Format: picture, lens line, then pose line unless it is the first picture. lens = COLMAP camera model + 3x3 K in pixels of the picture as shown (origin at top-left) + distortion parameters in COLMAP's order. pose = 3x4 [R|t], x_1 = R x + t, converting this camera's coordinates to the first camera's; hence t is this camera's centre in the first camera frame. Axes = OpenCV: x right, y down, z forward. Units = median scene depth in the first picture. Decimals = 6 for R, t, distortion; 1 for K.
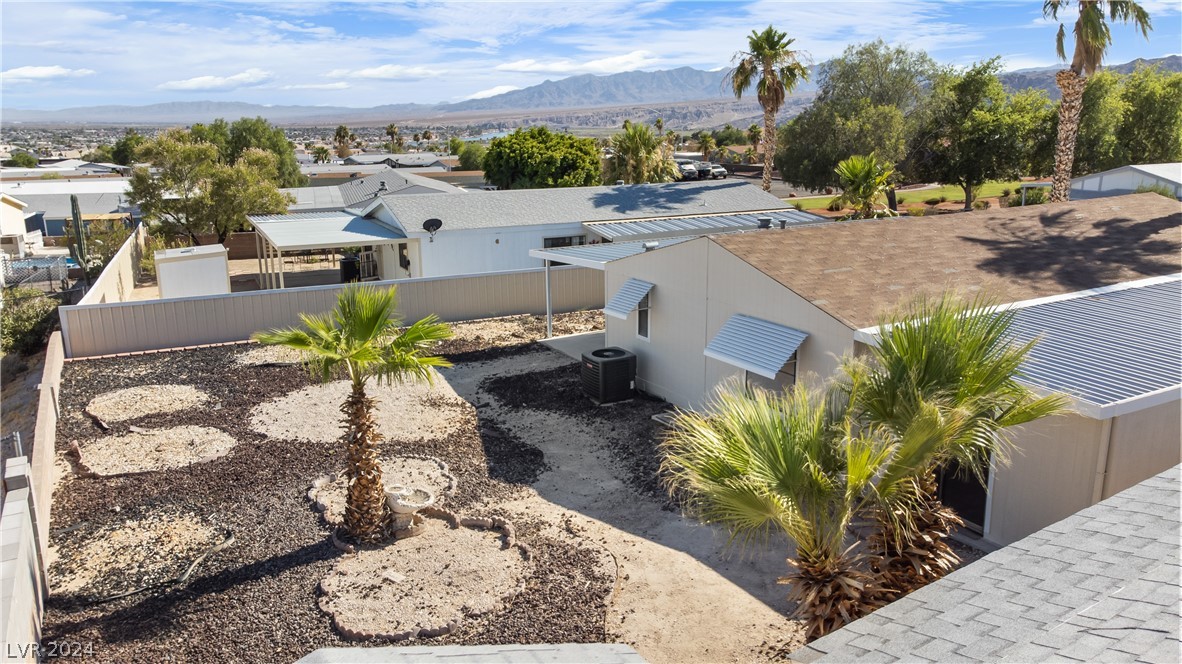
lens RADIAL K [[881.0, 0, 594.2], [0, 881.0, 327.4], [0, 0, 1]] dist [0.020021, 0.049788]
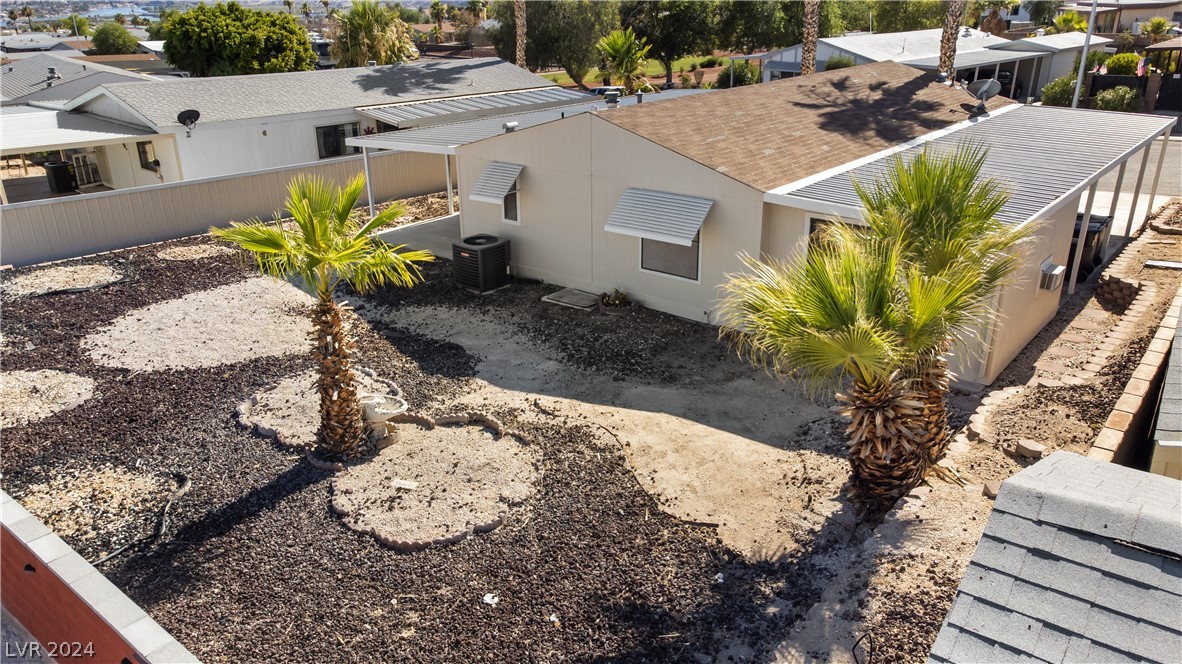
lens RADIAL K [[881.0, 0, 594.2], [0, 881.0, 327.4], [0, 0, 1]] dist [0.020021, 0.049788]
pose [[0.934224, -0.126111, 0.333647, -0.206979], [0.083025, 0.986602, 0.140439, -0.001906], [-0.346888, -0.103500, 0.932178, 0.035391]]
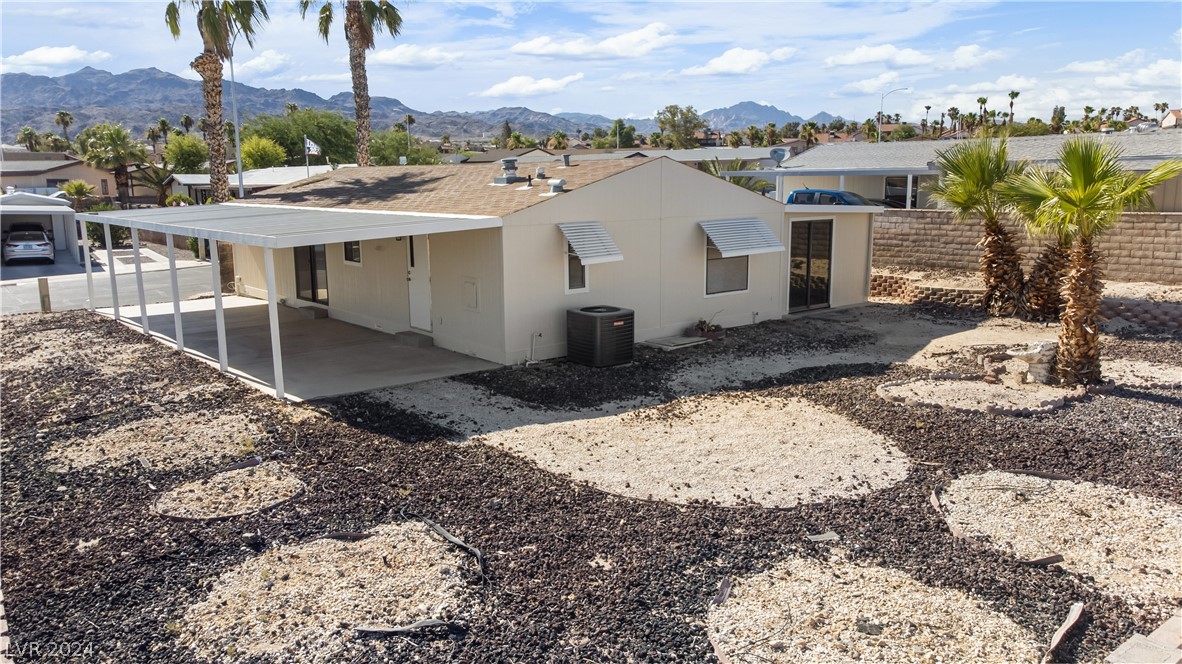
lens RADIAL K [[884.2, 0, 592.8], [0, 884.2, 325.8], [0, 0, 1]] dist [-0.002454, 0.103575]
pose [[-0.163354, -0.150617, 0.975003, -0.804381], [0.241430, 0.952126, 0.187533, -0.114593], [-0.956571, 0.266029, -0.119170, 1.124094]]
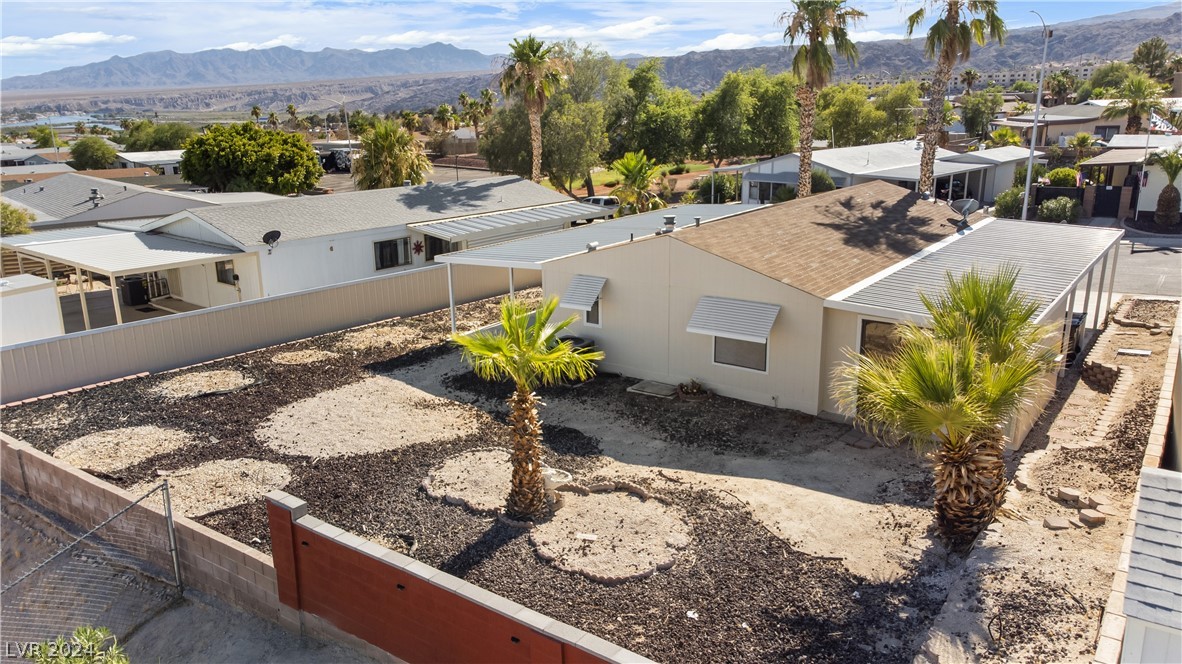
lens RADIAL K [[881.0, 0, 594.2], [0, 881.0, 327.4], [0, 0, 1]] dist [0.020021, 0.049788]
pose [[0.912077, -0.106748, 0.395879, -0.413551], [0.099404, 0.994279, 0.039085, -0.030864], [-0.397787, 0.003703, 0.917470, -0.069434]]
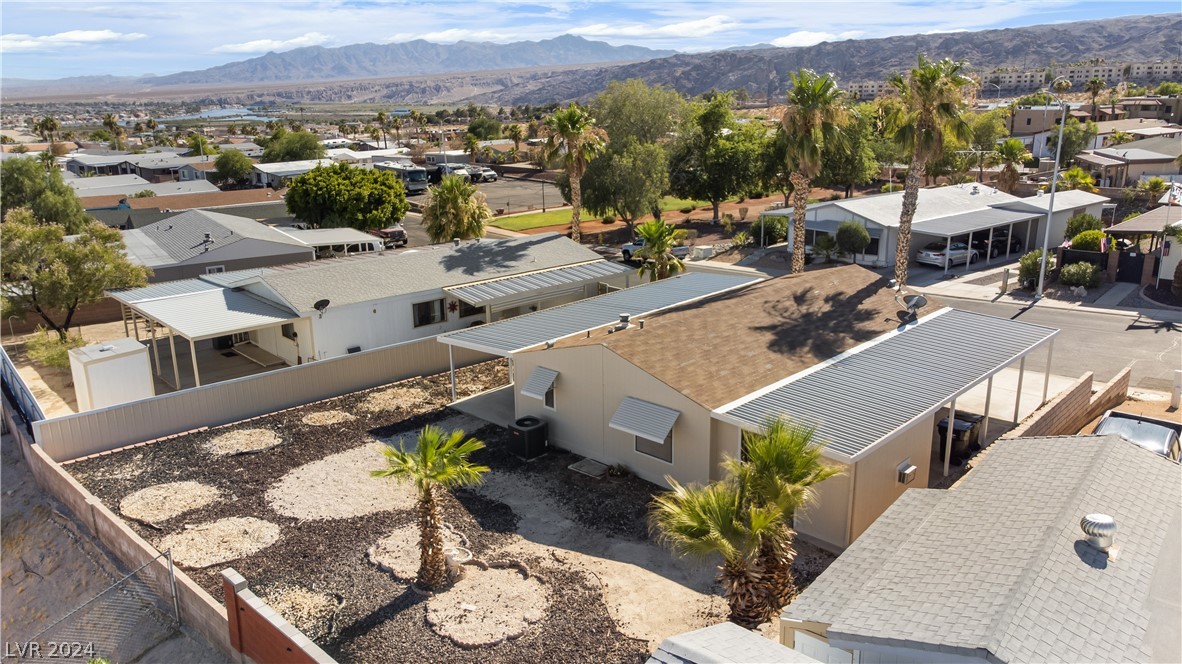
lens RADIAL K [[881.0, 0, 594.2], [0, 881.0, 327.4], [0, 0, 1]] dist [0.020021, 0.049788]
pose [[0.959885, -0.077401, 0.269498, -0.249794], [0.069960, 0.996859, 0.037121, -0.167449], [-0.271525, -0.016778, 0.962285, -0.373127]]
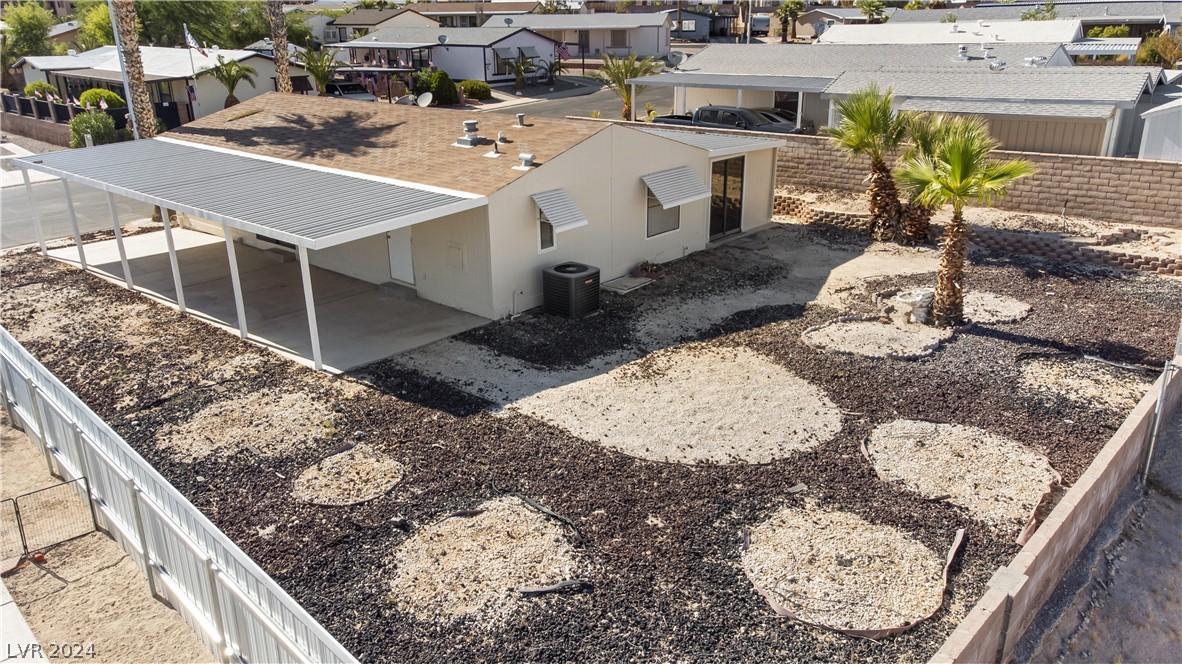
lens RADIAL K [[881.0, 0, 594.2], [0, 881.0, 327.4], [0, 0, 1]] dist [0.020021, 0.049788]
pose [[-0.313814, -0.303254, 0.899754, -0.902564], [0.235651, 0.893099, 0.383201, -0.284305], [-0.919777, 0.332282, -0.208805, 1.217899]]
